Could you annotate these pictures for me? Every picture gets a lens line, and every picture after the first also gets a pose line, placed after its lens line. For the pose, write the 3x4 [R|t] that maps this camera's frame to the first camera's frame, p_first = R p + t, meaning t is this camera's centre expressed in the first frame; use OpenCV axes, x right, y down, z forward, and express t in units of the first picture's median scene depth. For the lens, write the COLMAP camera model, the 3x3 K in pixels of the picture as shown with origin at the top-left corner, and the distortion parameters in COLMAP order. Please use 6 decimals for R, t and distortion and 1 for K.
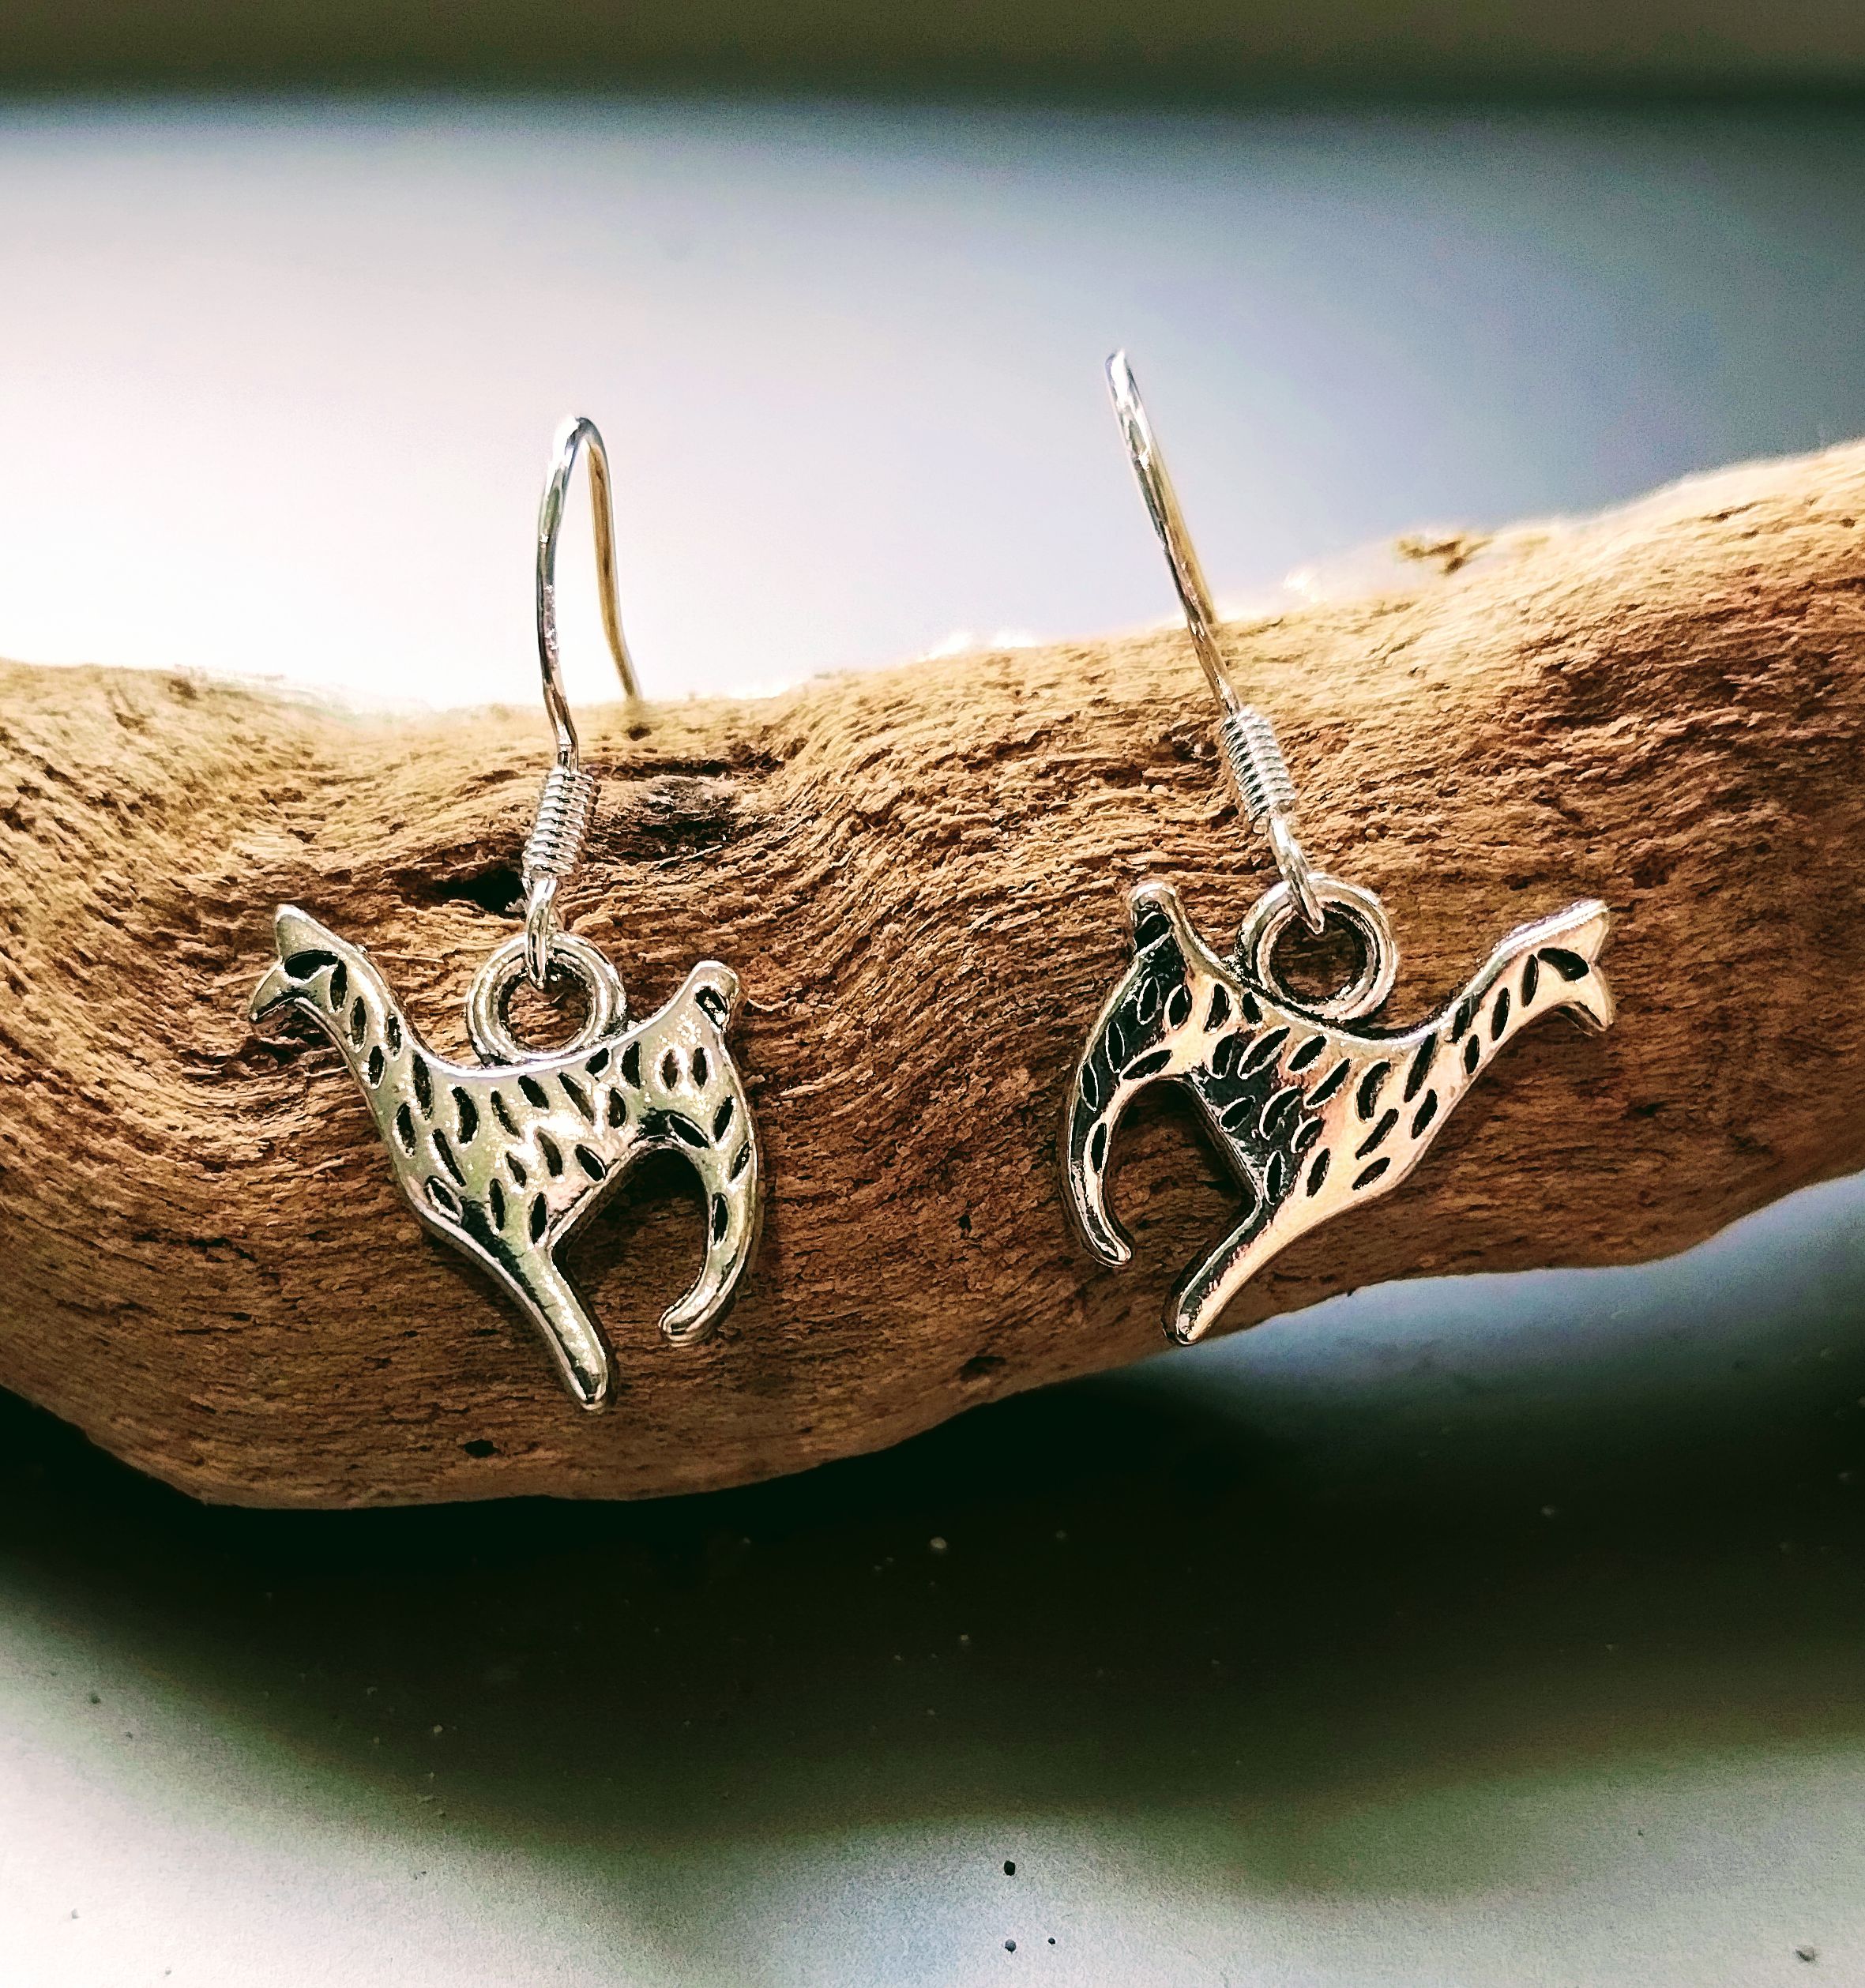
lens RADIAL K [[2907.4, 0, 836.8], [0, 2907.4, 1308.7], [0, 0, 1]] dist [-0.027549, 0.006055]
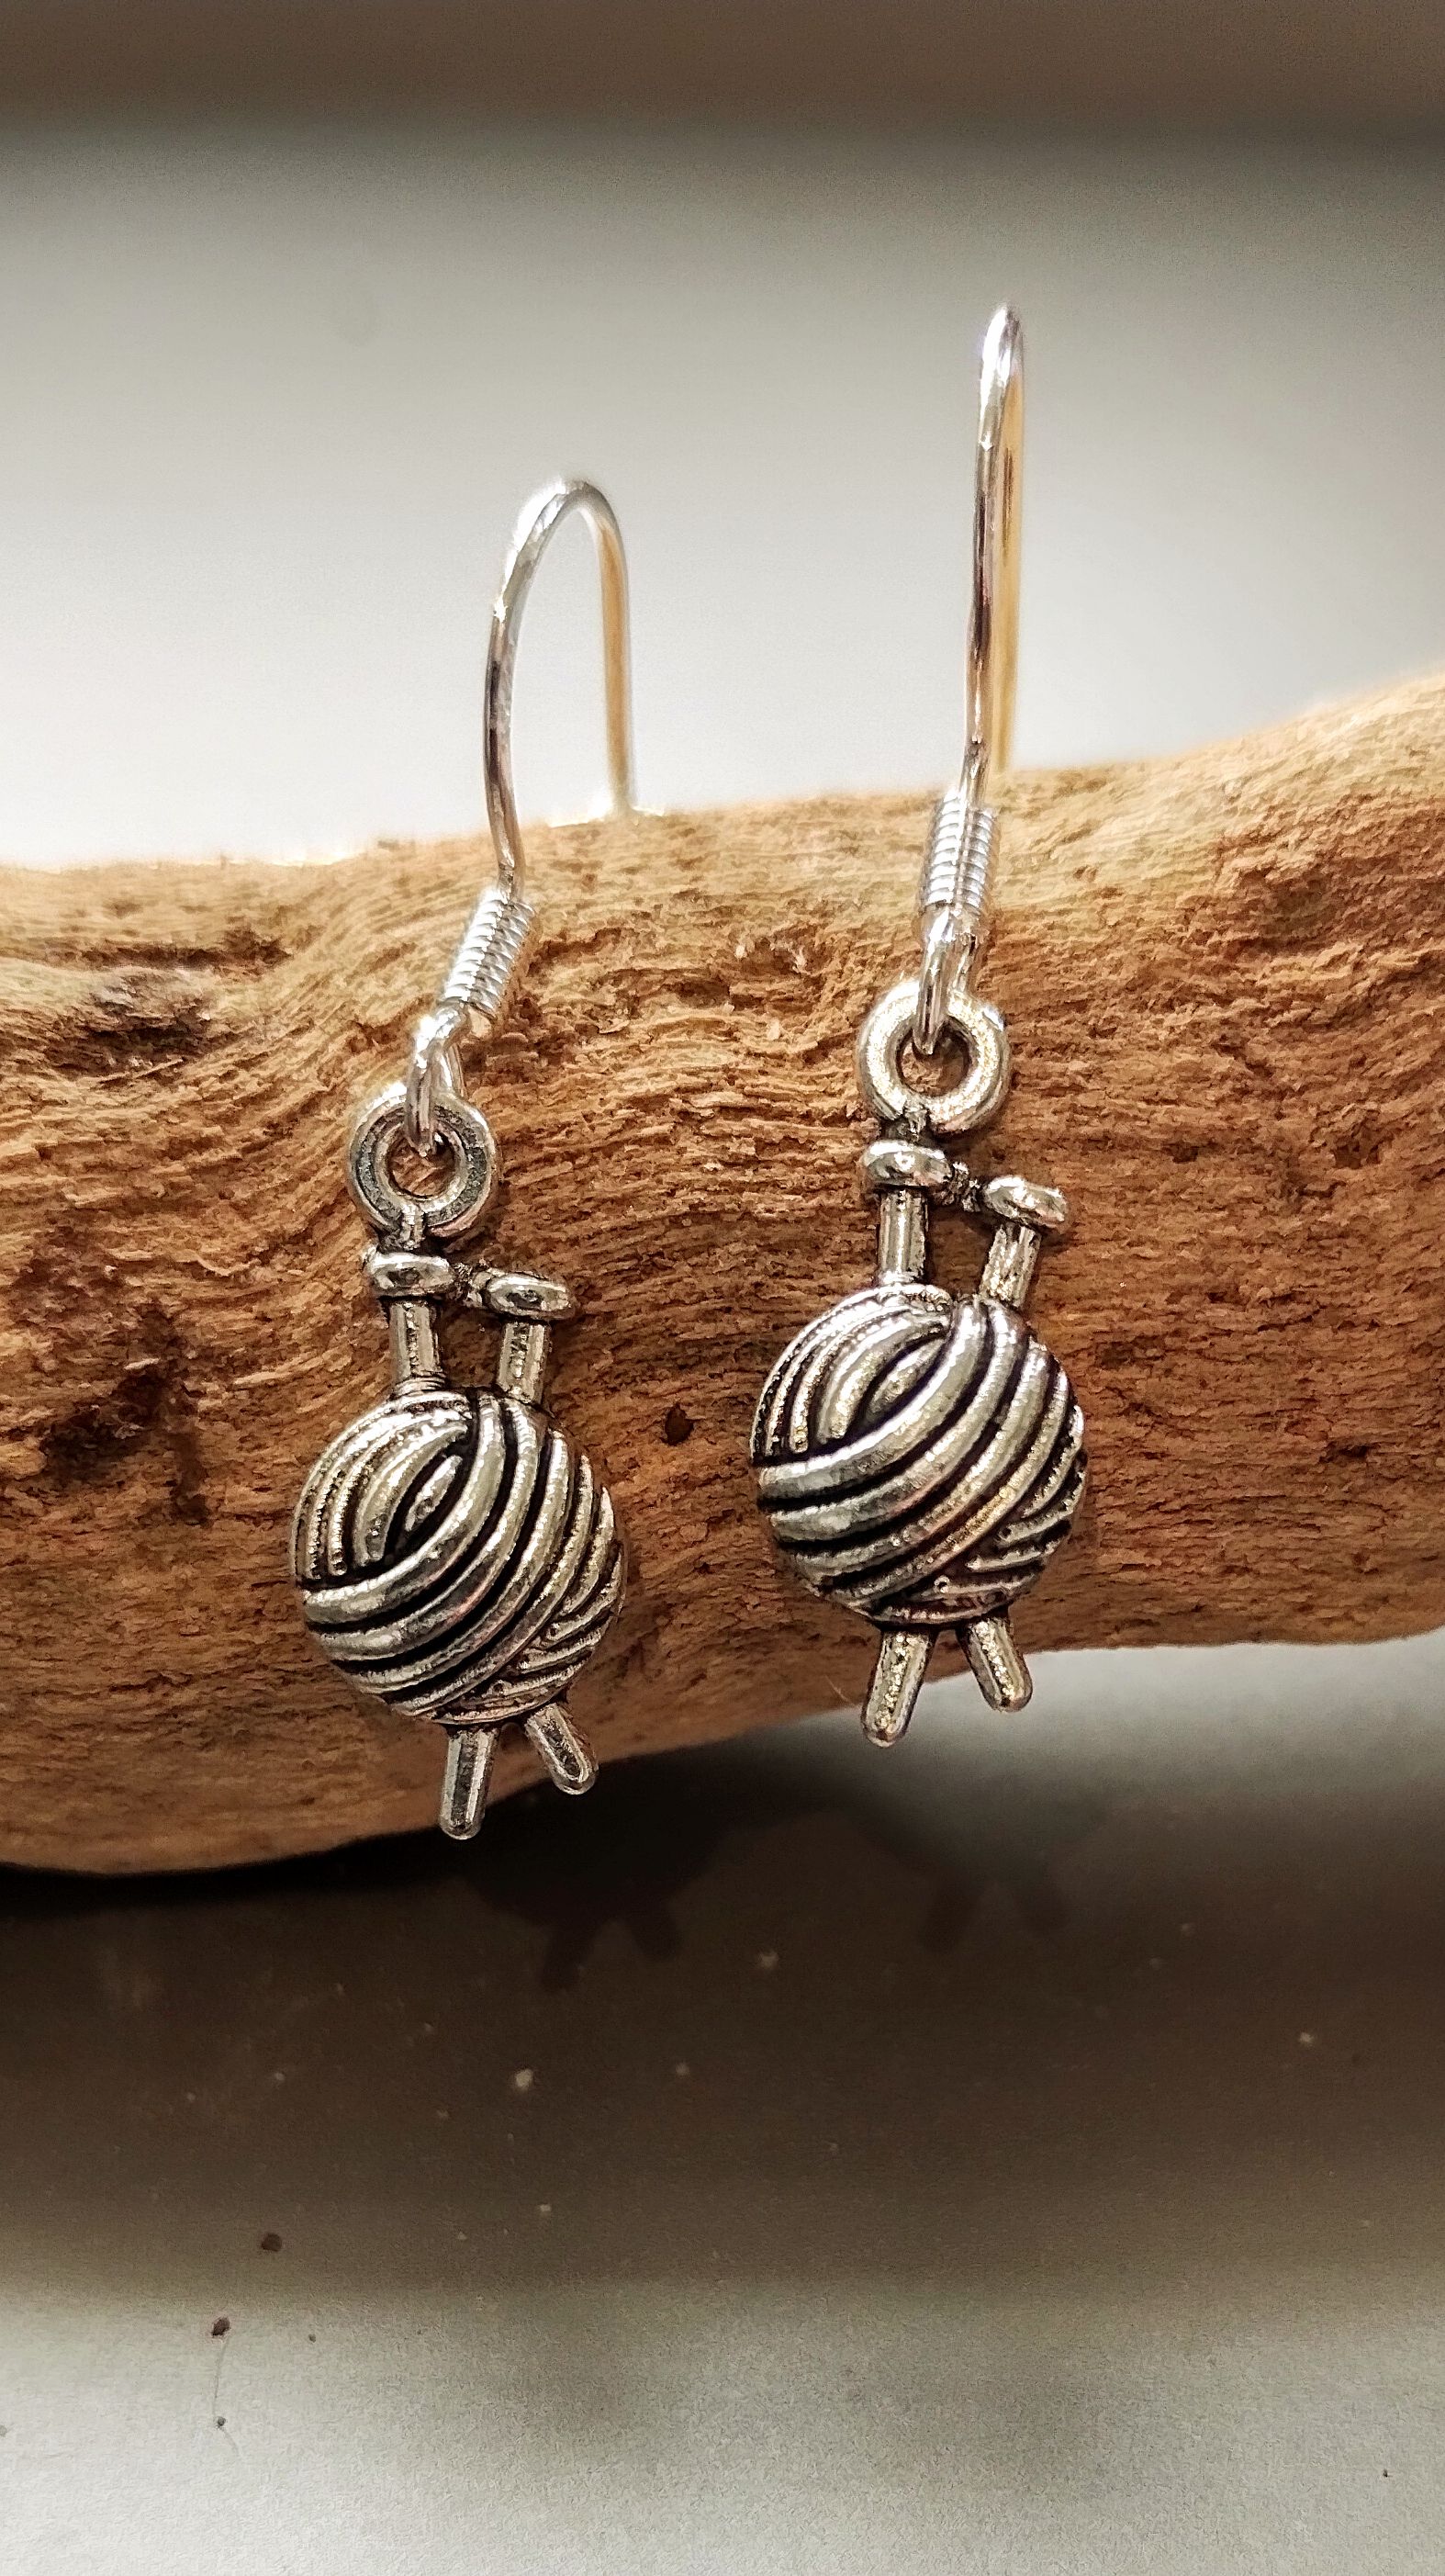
lens RADIAL K [[3424.2, 0, 817.0], [0, 3424.2, 1840.9], [0, 0, 1]] dist [-0.051190, 0.087905]
pose [[0.998088, 0.052302, -0.032950, 0.173846], [-0.049634, 0.995782, 0.077166, -0.028778], [0.036847, -0.075383, 0.996474, 0.069802]]
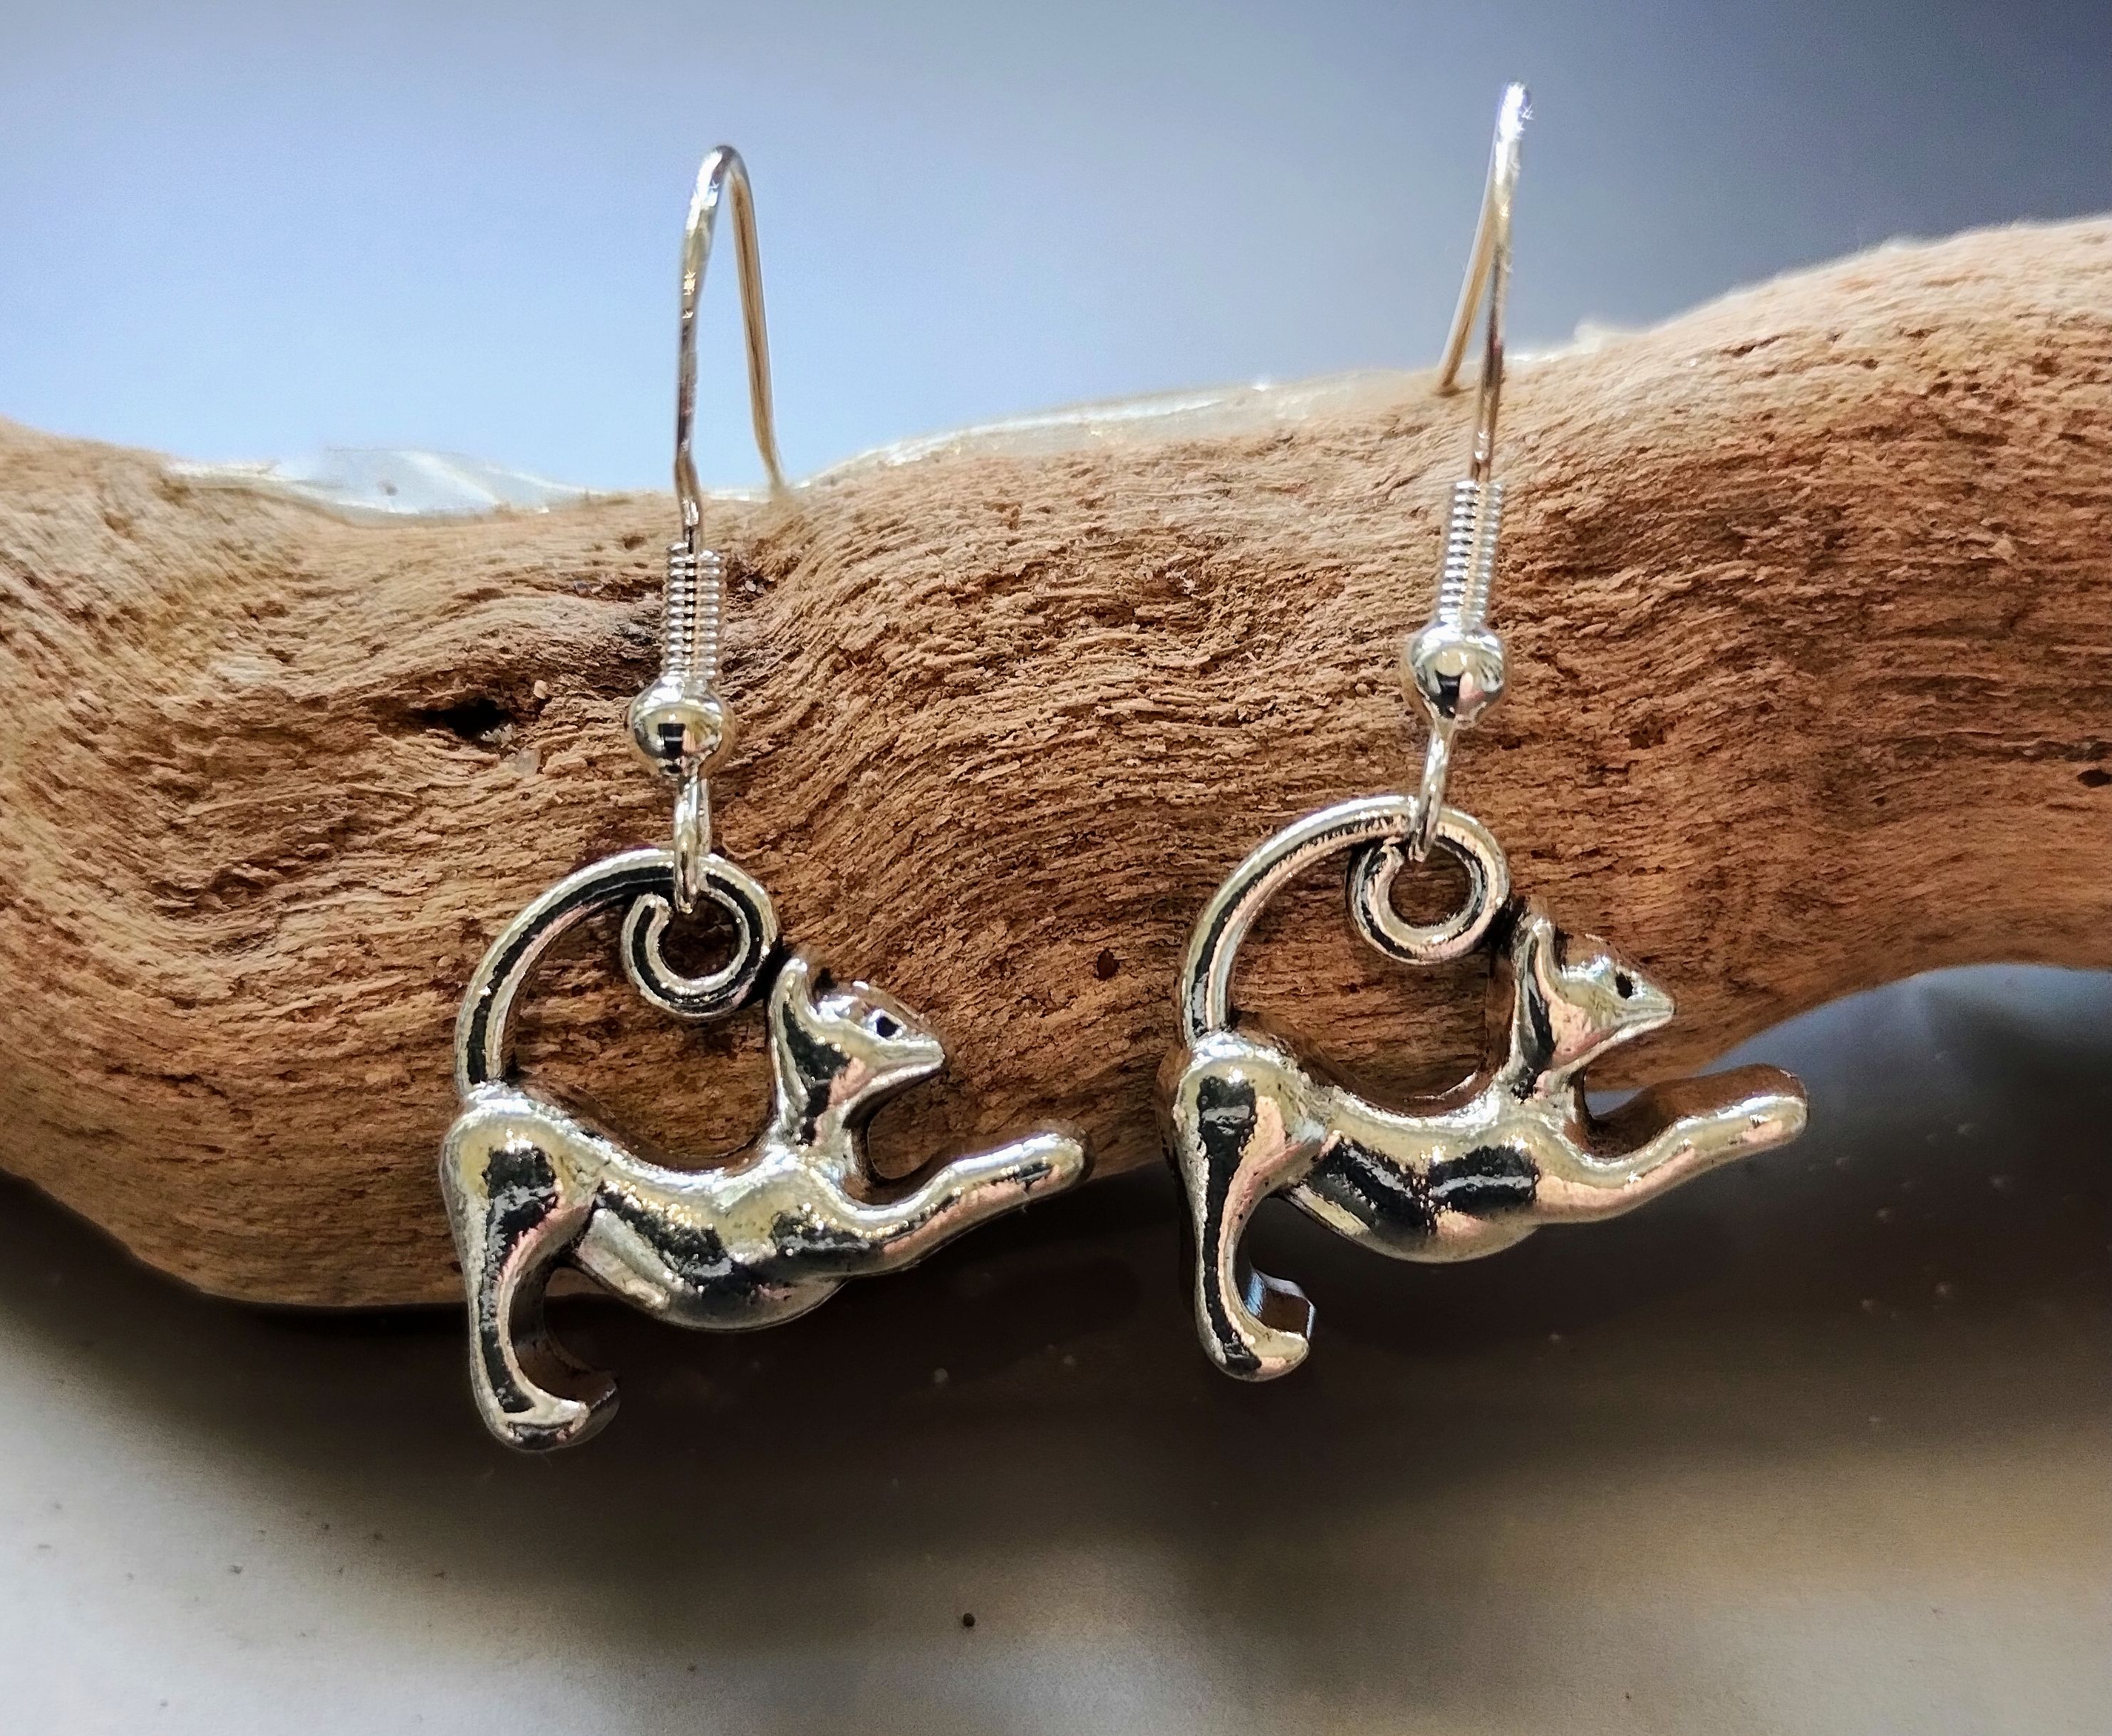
lens RADIAL K [[2623.2, 0, 1030.2], [0, 2623.2, 969.8], [0, 0, 1]] dist [-0.019057, -0.041371]
pose [[0.999776, 0.018782, -0.009727, 0.082400], [-0.017904, 0.996339, 0.083600, -0.139463], [0.011262, -0.083407, 0.996452, 0.113312]]
